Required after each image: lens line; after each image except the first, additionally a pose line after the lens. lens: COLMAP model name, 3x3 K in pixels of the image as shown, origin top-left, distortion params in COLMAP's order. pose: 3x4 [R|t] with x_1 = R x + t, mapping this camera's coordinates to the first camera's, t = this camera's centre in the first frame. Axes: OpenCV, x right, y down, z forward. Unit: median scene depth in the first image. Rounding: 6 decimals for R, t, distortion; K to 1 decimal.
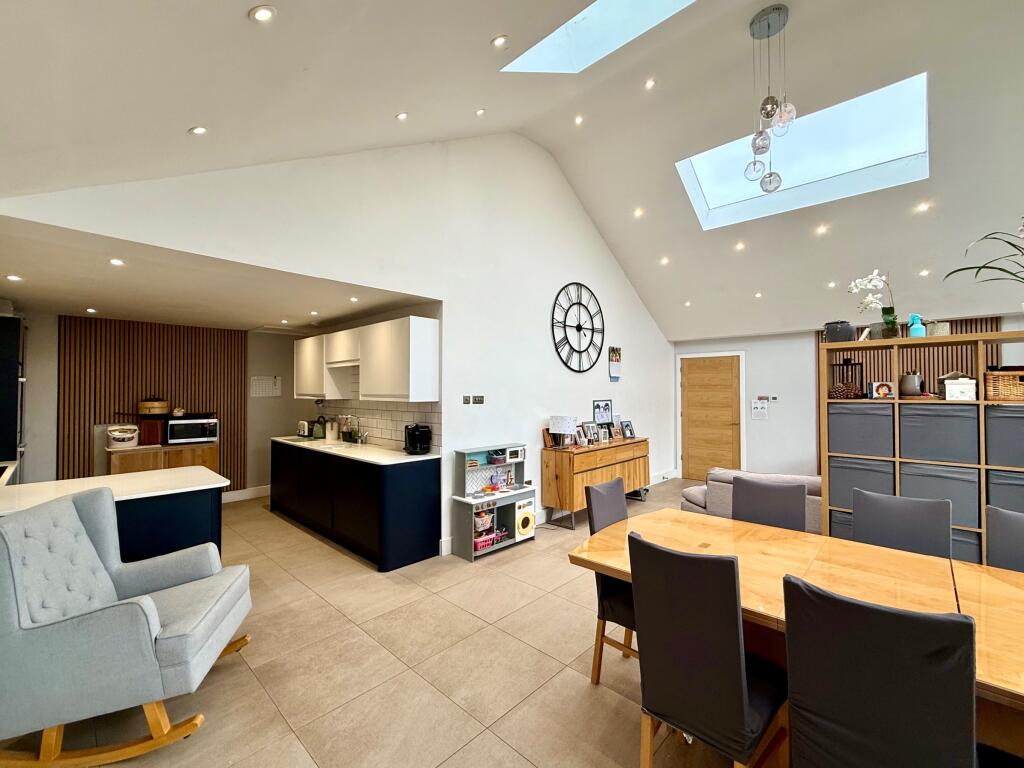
lens RADIAL K [[435.2, 0, 512.0], [0, 435.2, 384.0], [0, 0, 1]] dist [-0.000186, -0.000049]
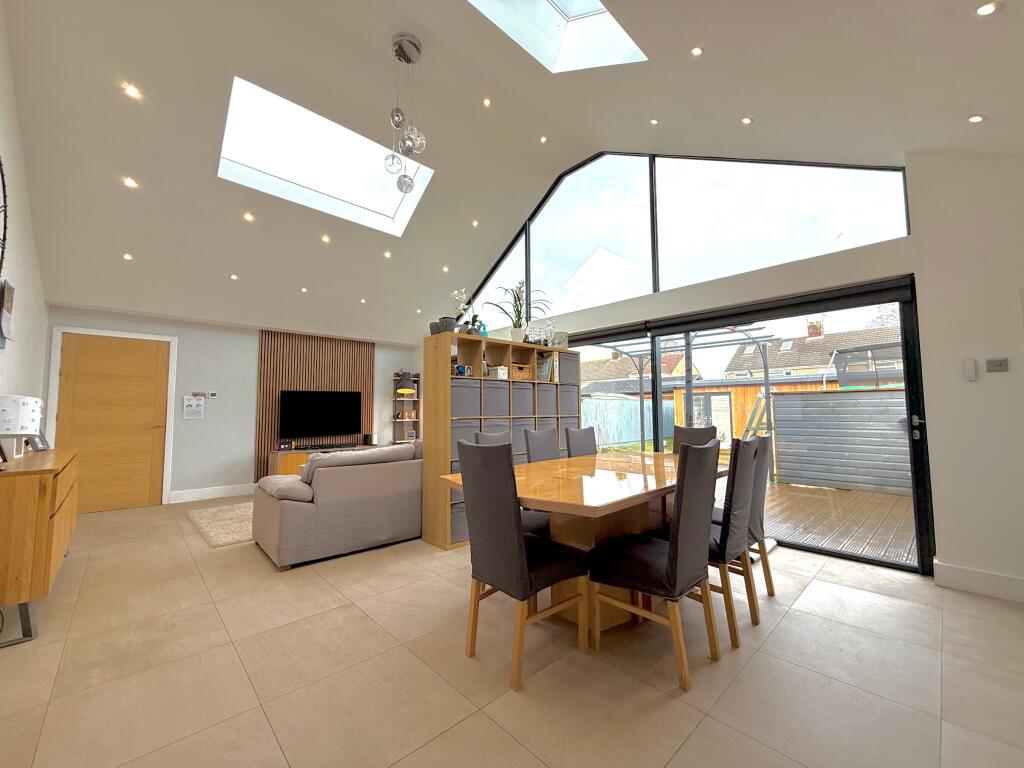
lens RADIAL K [[405.3, 0, 512.0], [0, 405.3, 384.0], [0, 0, 1]] dist [-0.000603, -0.000132]
pose [[0.058660, 0.068469, 0.995927, -0.211557], [-0.008529, 0.997643, -0.068085, 0.066066], [-0.998242, -0.004501, 0.059106, 0.349362]]
